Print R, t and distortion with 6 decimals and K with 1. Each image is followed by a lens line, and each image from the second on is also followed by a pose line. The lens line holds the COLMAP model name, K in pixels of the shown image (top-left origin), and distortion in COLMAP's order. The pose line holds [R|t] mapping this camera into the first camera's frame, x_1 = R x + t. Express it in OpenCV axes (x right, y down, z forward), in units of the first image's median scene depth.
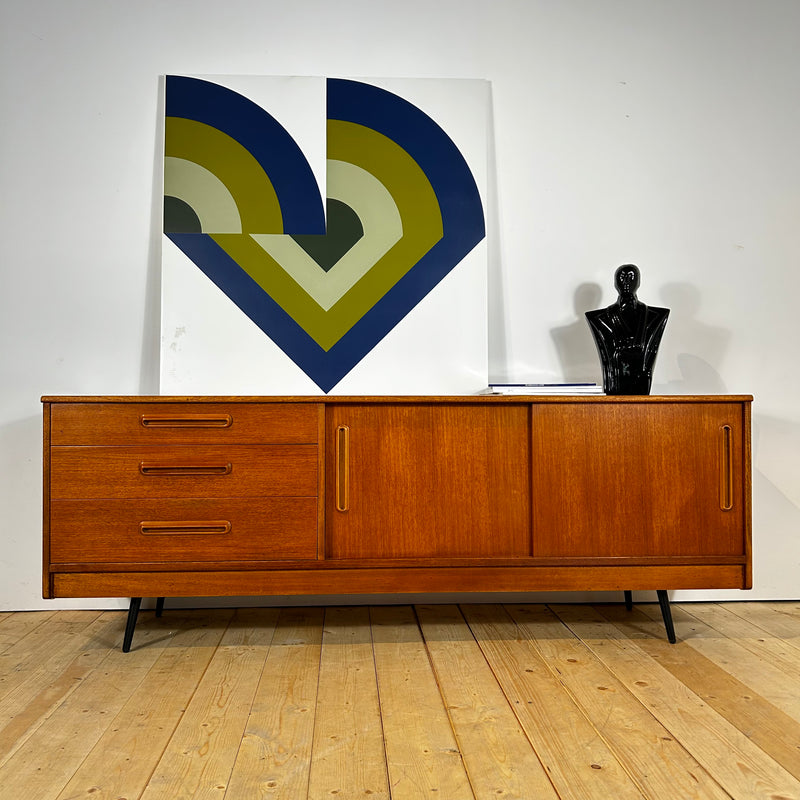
lens RADIAL K [[811.1, 0, 398.3], [0, 811.1, 393.8], [0, 0, 1]] dist [0.062672, -0.102285]
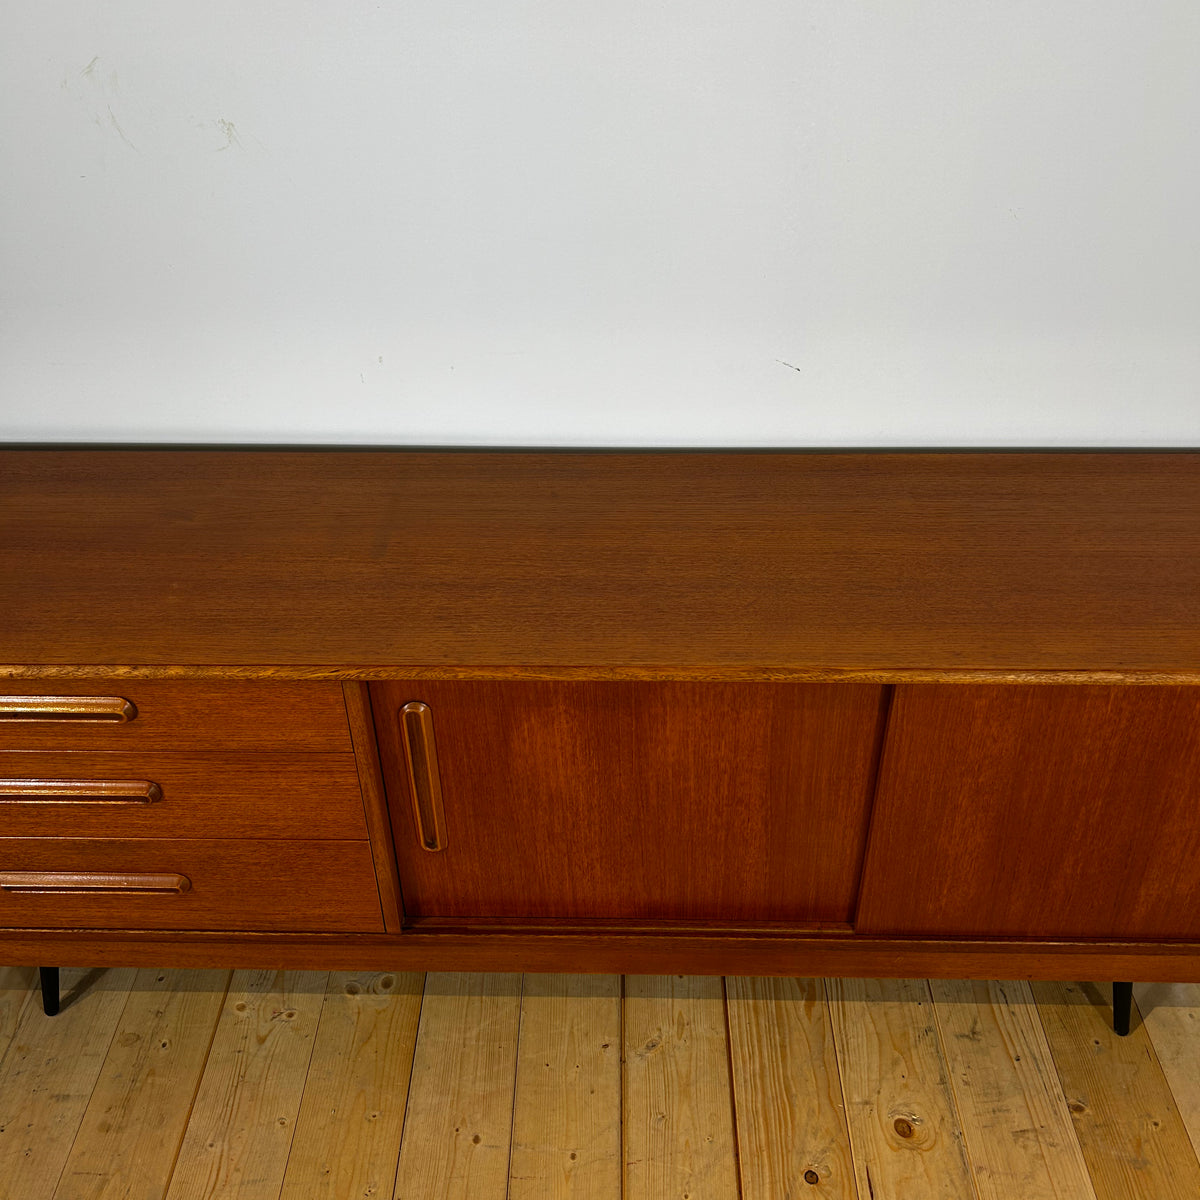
lens RADIAL K [[1222.5, 0, 599.8], [0, 1222.5, 603.8], [0, 0, 1]] dist [0.005678, 0.009923]
pose [[0.996909, 0.035185, -0.070248, 0.066140], [0.014517, 0.796232, 0.604818, -0.372753], [0.077214, -0.603968, 0.793260, 0.565517]]
